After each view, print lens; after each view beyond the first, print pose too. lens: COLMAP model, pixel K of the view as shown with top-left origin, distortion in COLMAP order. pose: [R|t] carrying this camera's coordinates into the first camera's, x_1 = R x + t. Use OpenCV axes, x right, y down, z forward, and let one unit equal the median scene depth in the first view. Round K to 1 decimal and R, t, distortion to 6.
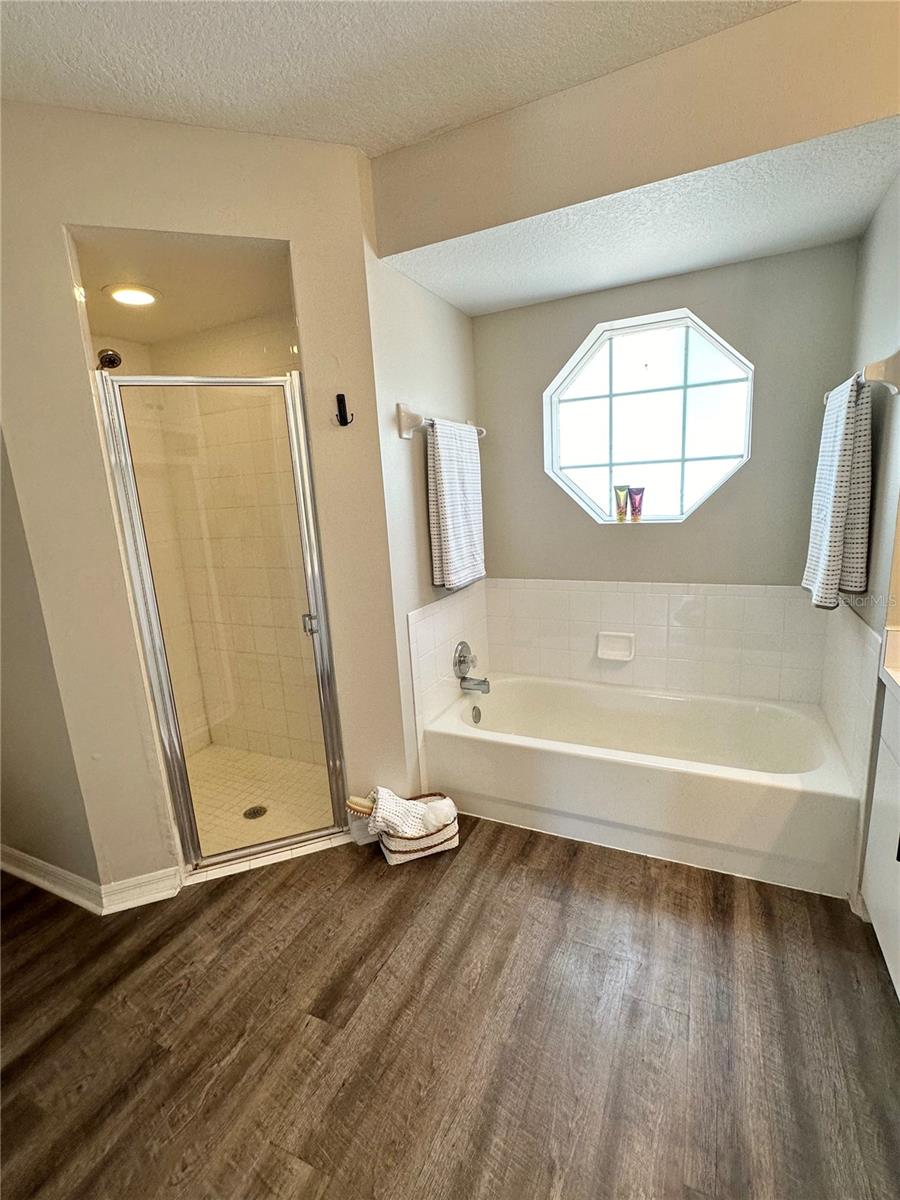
lens RADIAL K [[546.0, 0, 452.8], [0, 546.0, 602.6], [0, 0, 1]] dist [-0.002137, -0.000377]
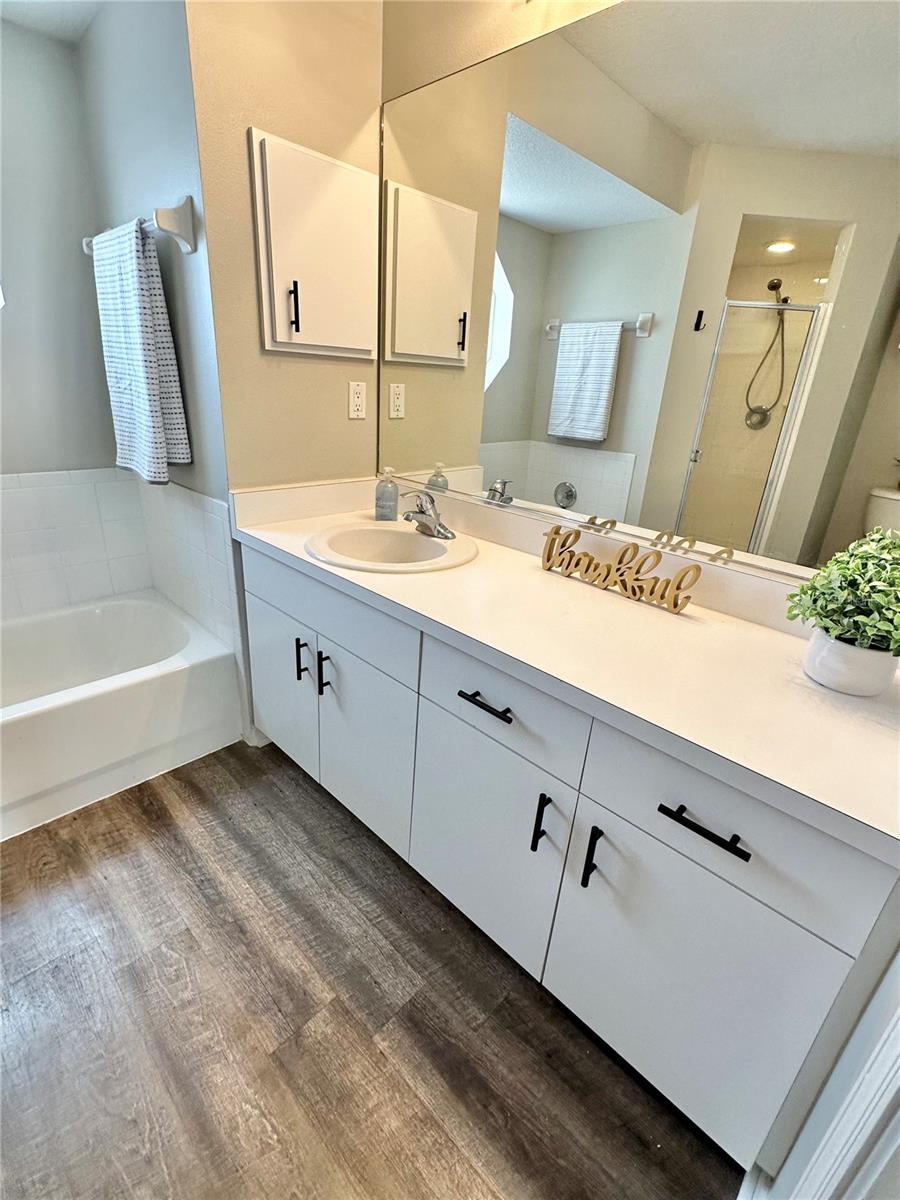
lens RADIAL K [[546.0, 0, 447.0], [0, 546.0, 599.0], [0, 0, 1]] dist [-0.002137, -0.000377]
pose [[0.331247, -0.284776, 0.899543, -0.088210], [0.124909, 0.958211, 0.257352, 0.021600], [-0.935240, 0.027114, 0.352975, 0.195018]]
